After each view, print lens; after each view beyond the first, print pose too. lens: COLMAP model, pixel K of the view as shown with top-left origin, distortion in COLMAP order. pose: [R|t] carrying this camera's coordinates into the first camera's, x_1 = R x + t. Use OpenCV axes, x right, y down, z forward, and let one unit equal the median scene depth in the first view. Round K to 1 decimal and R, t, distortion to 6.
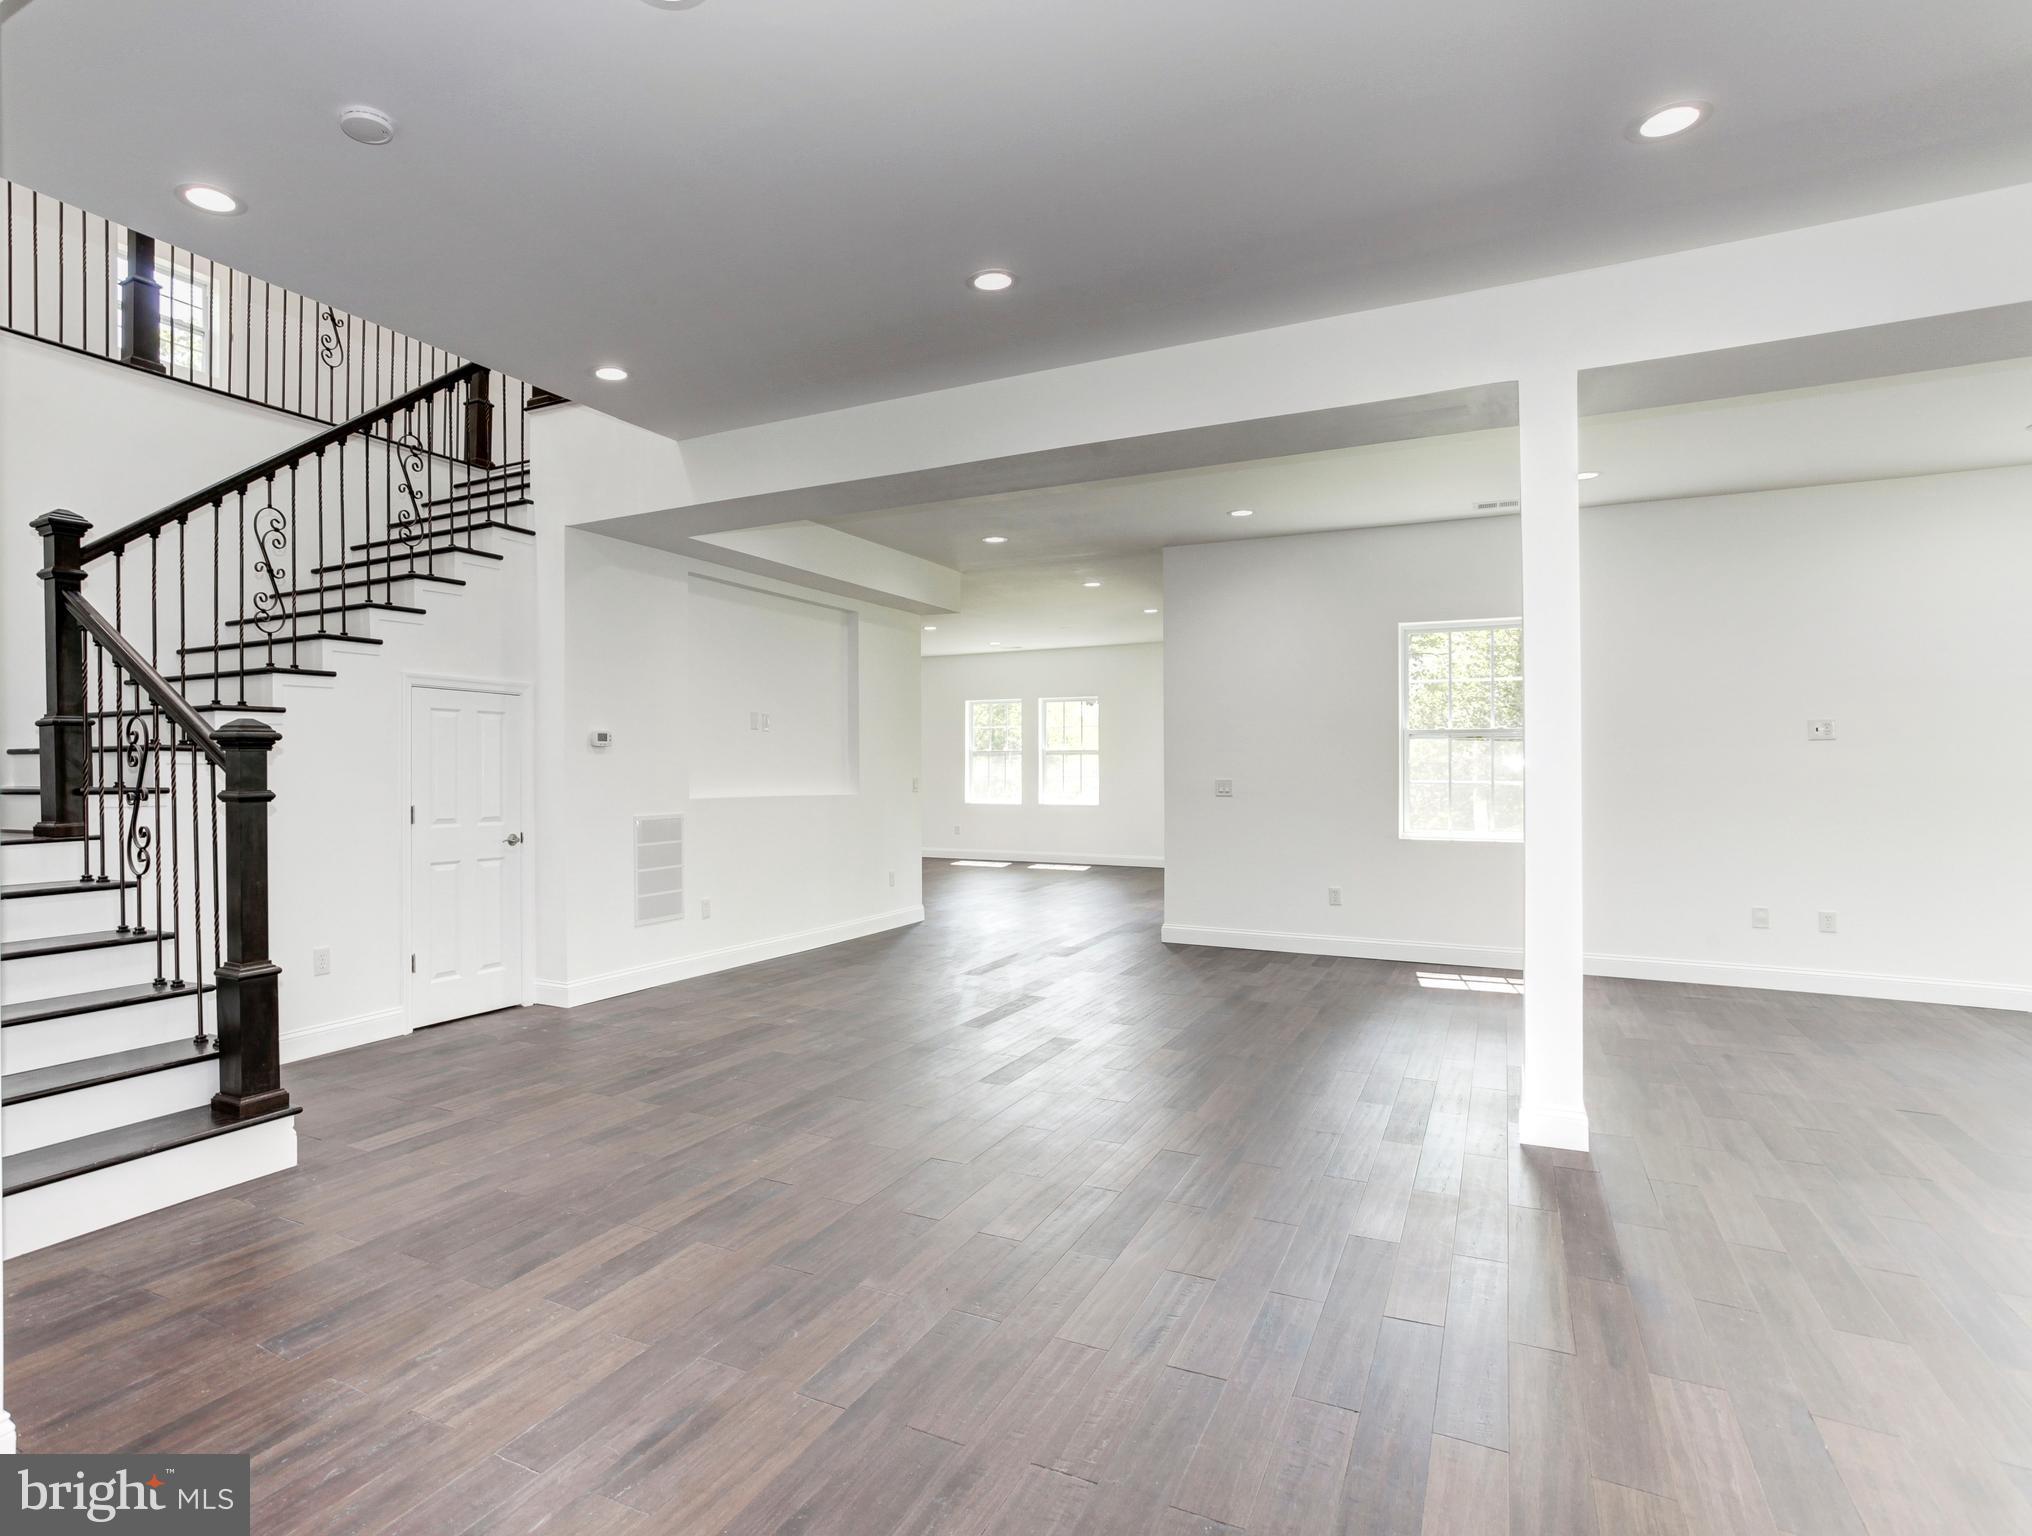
lens RADIAL K [[1117.9, 0, 885.1], [0, 1117.9, 762.7], [0, 0, 1]] dist [-0.065553, 0.052361]
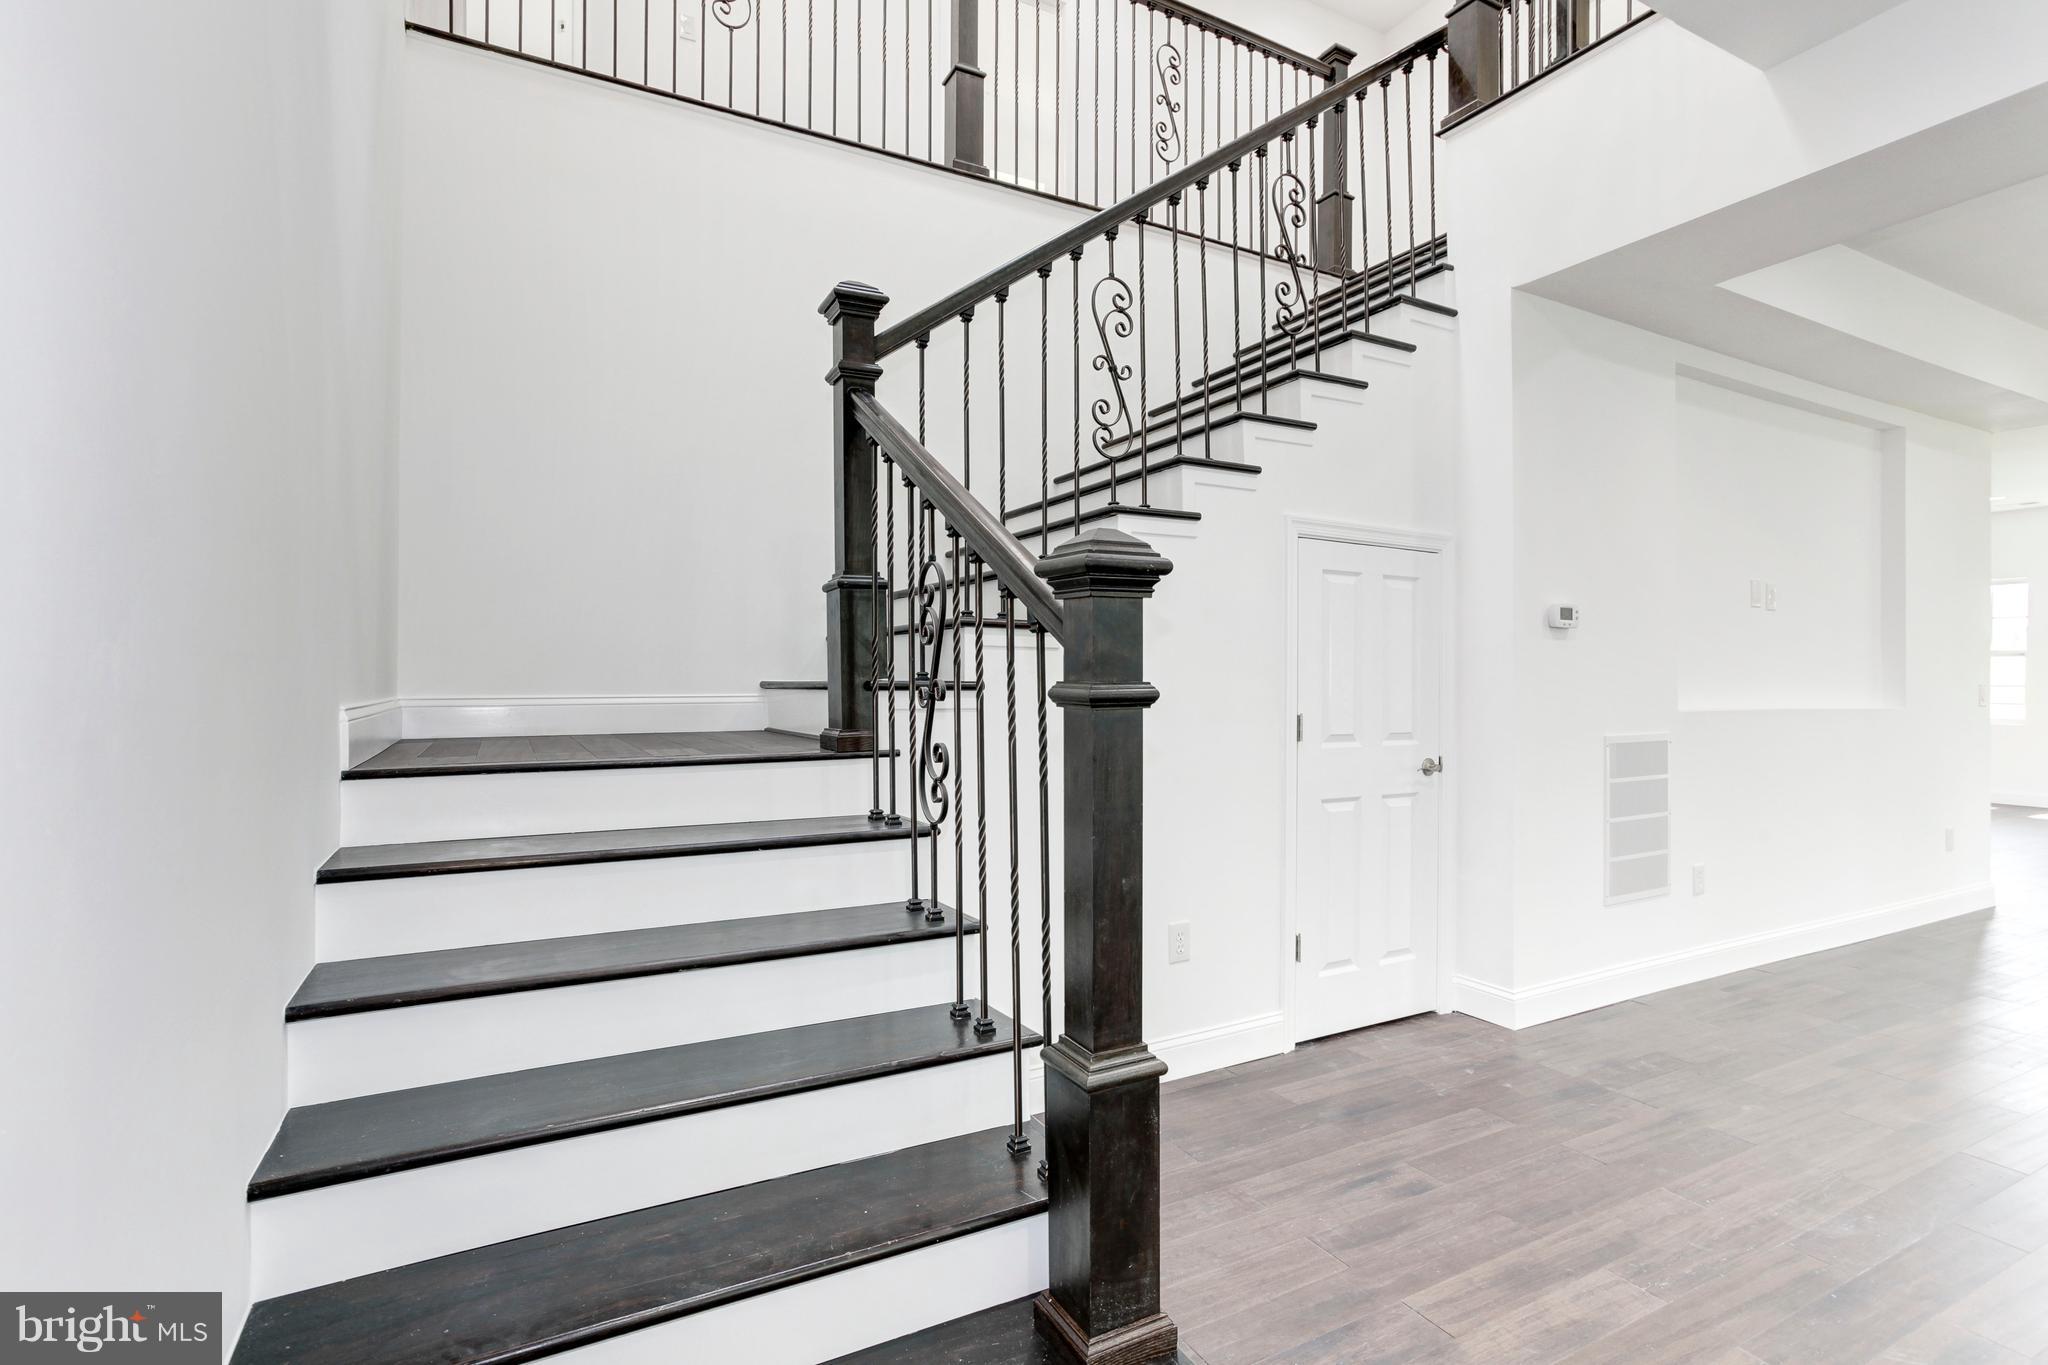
lens RADIAL K [[992.4, 0, 1024.0], [0, 992.4, 682.5], [0, 0, 1]] dist [-0.054931, 0.036678]
pose [[0.844556, 0.007714, -0.535412, -0.303046], [-0.002201, 0.999938, 0.010936, 0.016304], [0.535463, -0.008058, 0.844520, 0.494889]]
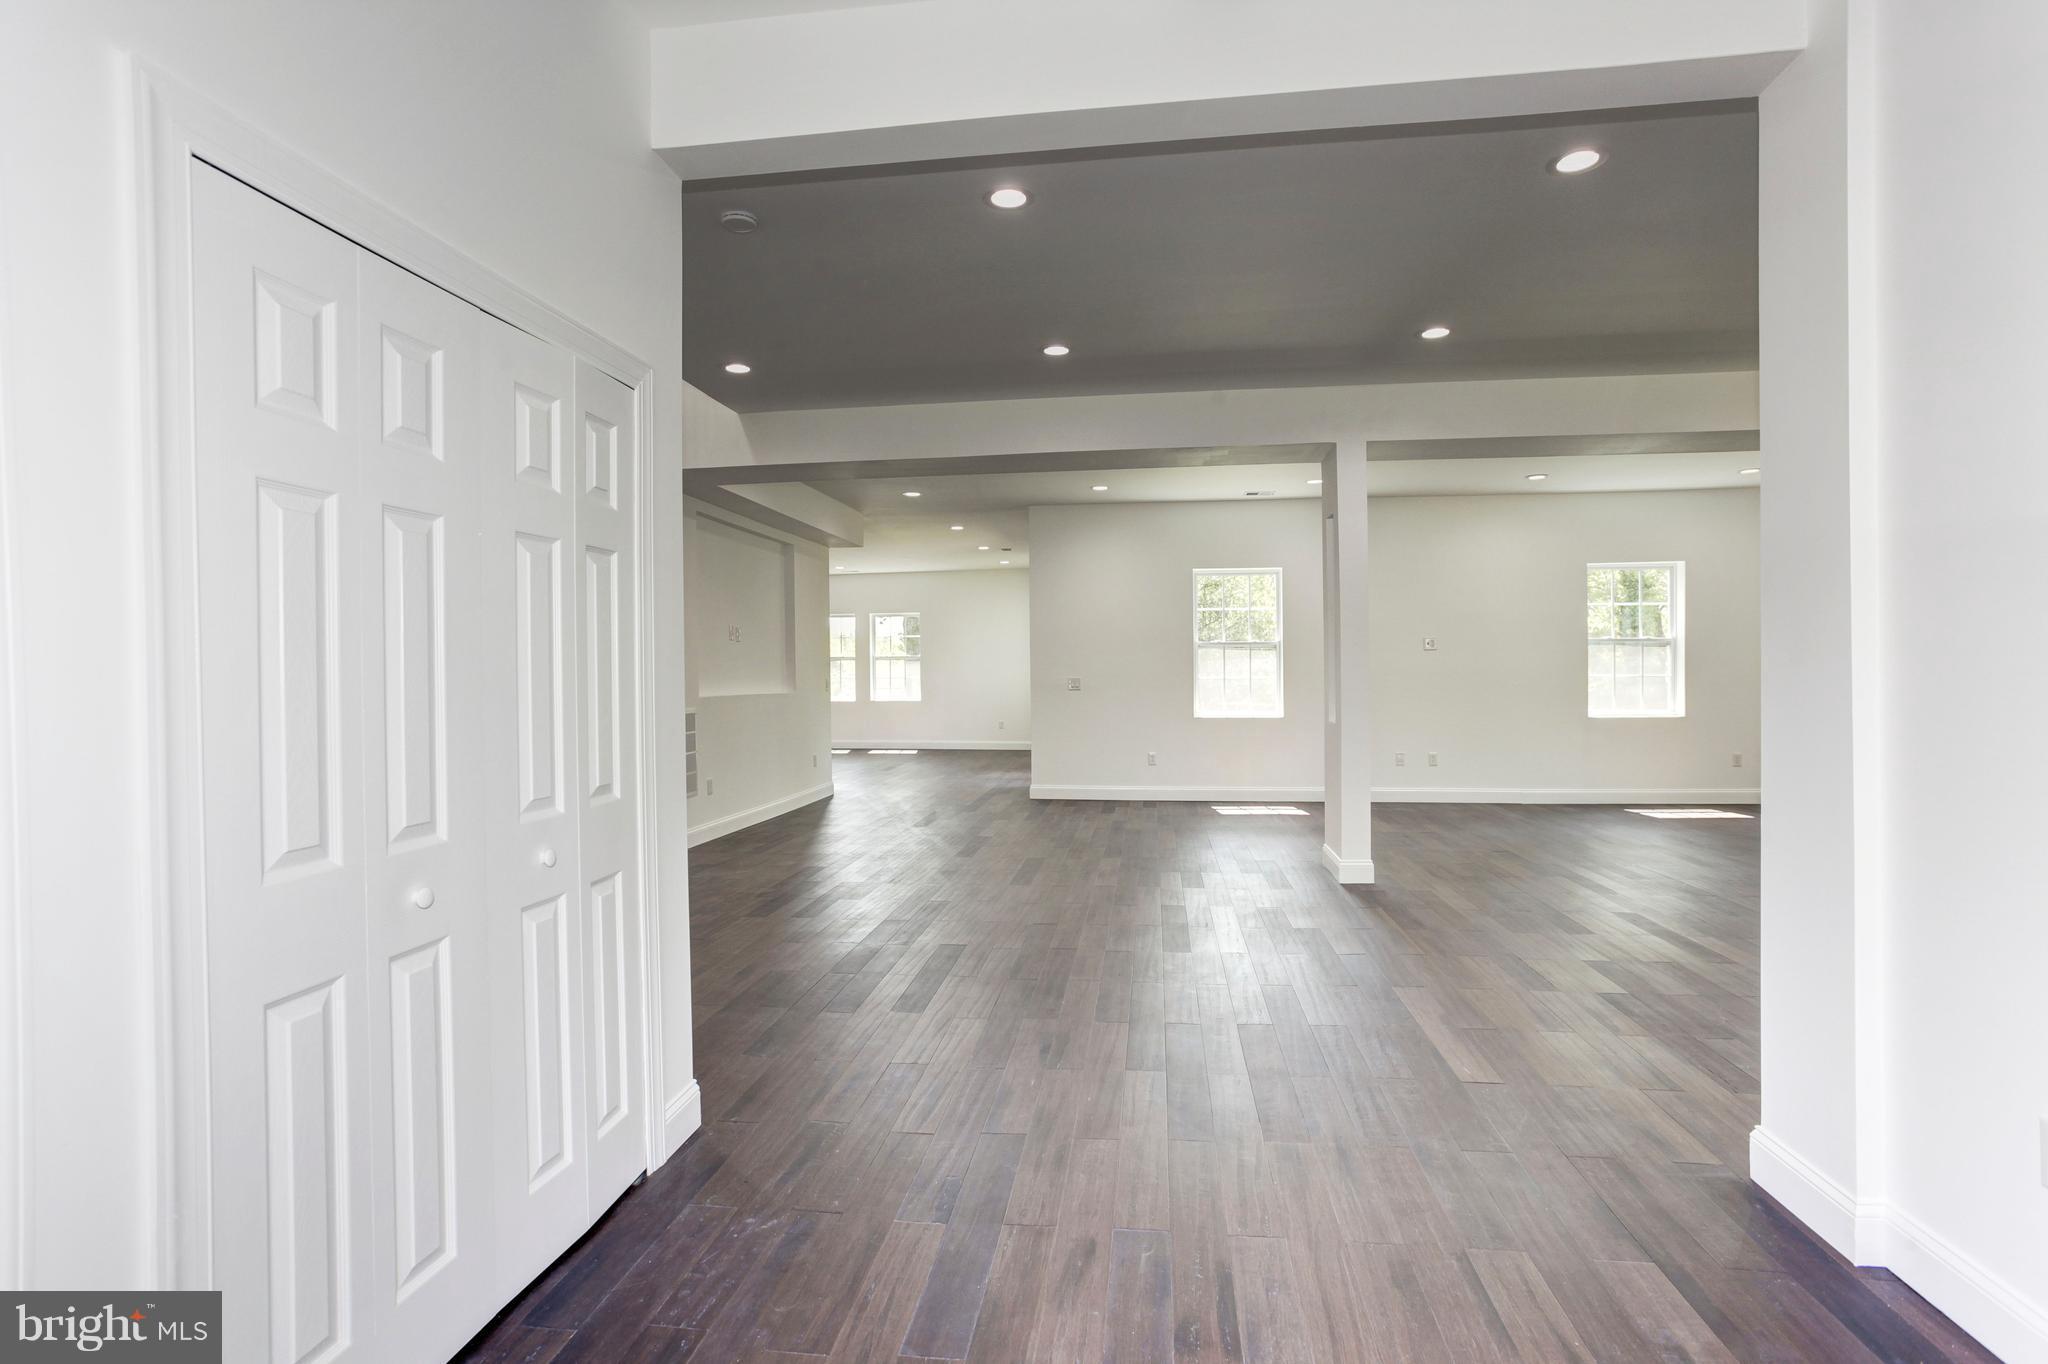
lens RADIAL K [[992.4, 0, 1024.0], [0, 992.4, 682.0], [0, 0, 1]] dist [-0.054931, 0.036678]
pose [[0.926528, -0.009896, 0.376096, -0.396675], [0.004239, 0.999865, 0.015867, 0.001130], [-0.376202, -0.013107, 0.926445, -0.213555]]
